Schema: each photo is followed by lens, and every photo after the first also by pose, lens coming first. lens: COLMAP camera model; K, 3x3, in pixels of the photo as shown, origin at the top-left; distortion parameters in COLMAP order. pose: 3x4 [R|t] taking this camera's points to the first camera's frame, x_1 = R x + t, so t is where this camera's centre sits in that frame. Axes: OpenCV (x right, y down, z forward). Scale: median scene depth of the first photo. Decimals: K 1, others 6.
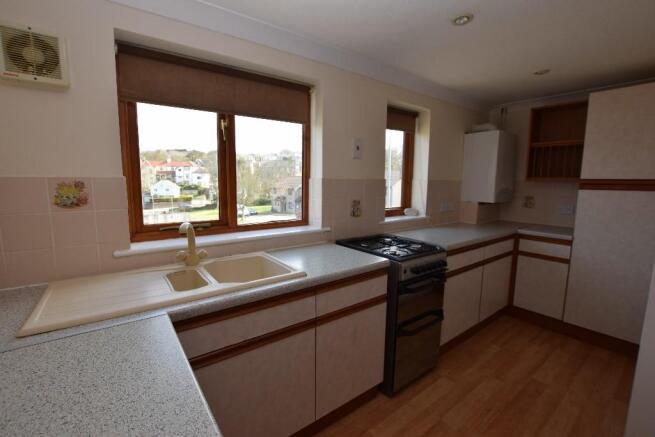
lens RADIAL K [[282.8, 0, 327.5], [0, 282.8, 218.5], [0, 0, 1]] dist [-0.021113, 0.000017]
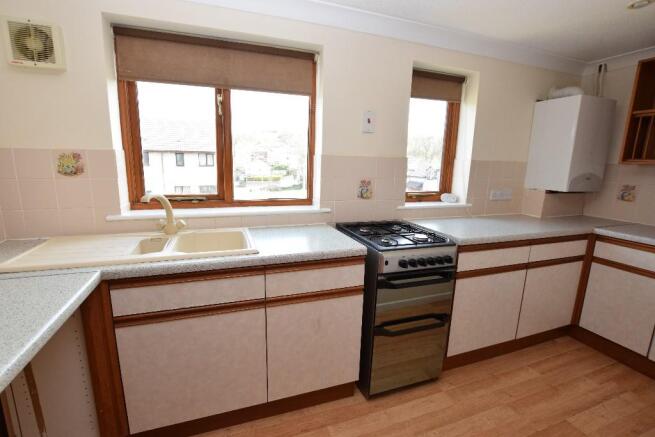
lens RADIAL K [[294.3, 0, 327.5], [0, 294.3, 218.5], [0, 0, 1]] dist [-0.021094, 0.000425]
pose [[0.957410, 0.069015, -0.280362, 0.287056], [-0.053660, 0.996627, 0.062091, 0.004914], [0.283702, -0.044403, 0.957884, 0.077071]]
